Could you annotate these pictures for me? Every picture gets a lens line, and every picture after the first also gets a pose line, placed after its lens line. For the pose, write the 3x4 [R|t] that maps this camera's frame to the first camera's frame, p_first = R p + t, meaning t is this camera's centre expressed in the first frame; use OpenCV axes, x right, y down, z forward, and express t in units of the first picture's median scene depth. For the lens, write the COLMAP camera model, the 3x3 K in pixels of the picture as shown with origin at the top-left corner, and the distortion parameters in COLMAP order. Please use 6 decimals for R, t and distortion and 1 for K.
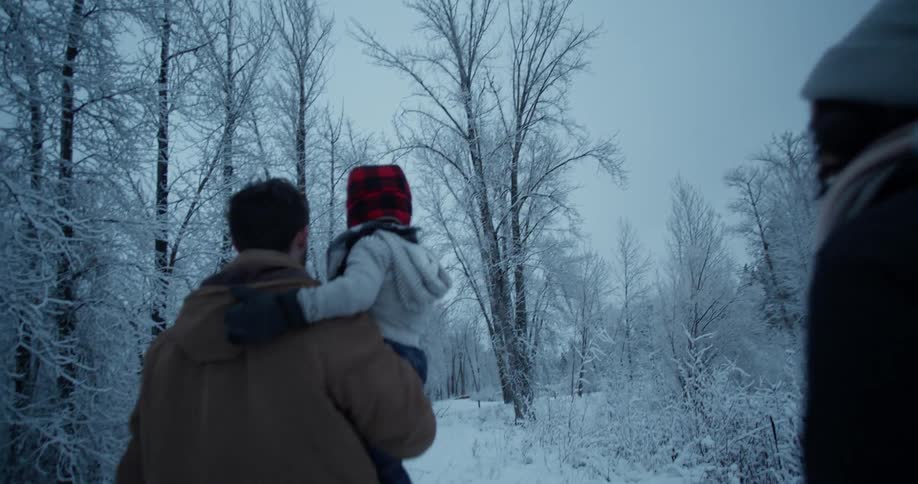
lens RADIAL K [[1472.5, 0, 459.0], [0, 1472.5, 242.0], [0, 0, 1]] dist [-0.082418, 0.002227]
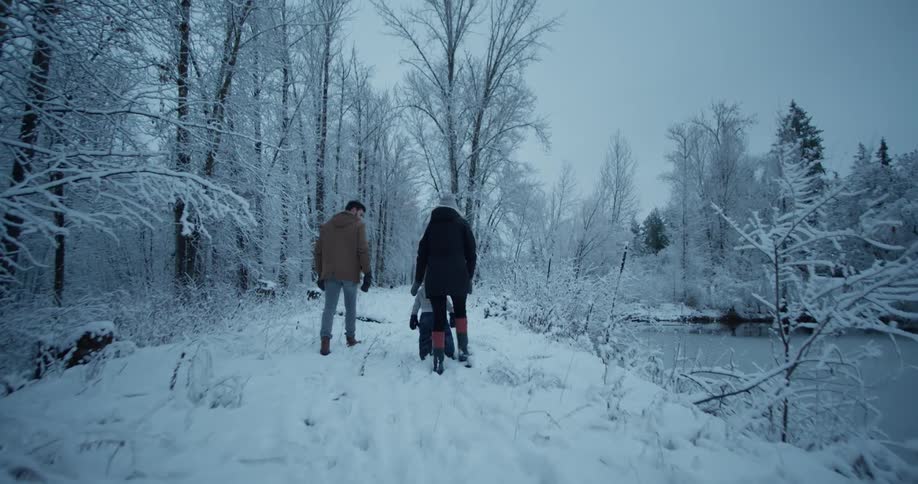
lens RADIAL K [[1472.5, 0, 459.0], [0, 1472.5, 242.0], [0, 0, 1]] dist [-0.082418, 0.002227]
pose [[0.992599, 0.119532, 0.021422, 0.003244], [-0.120756, 0.990207, 0.070056, -0.029514], [-0.012839, -0.072124, 0.997313, -0.280064]]
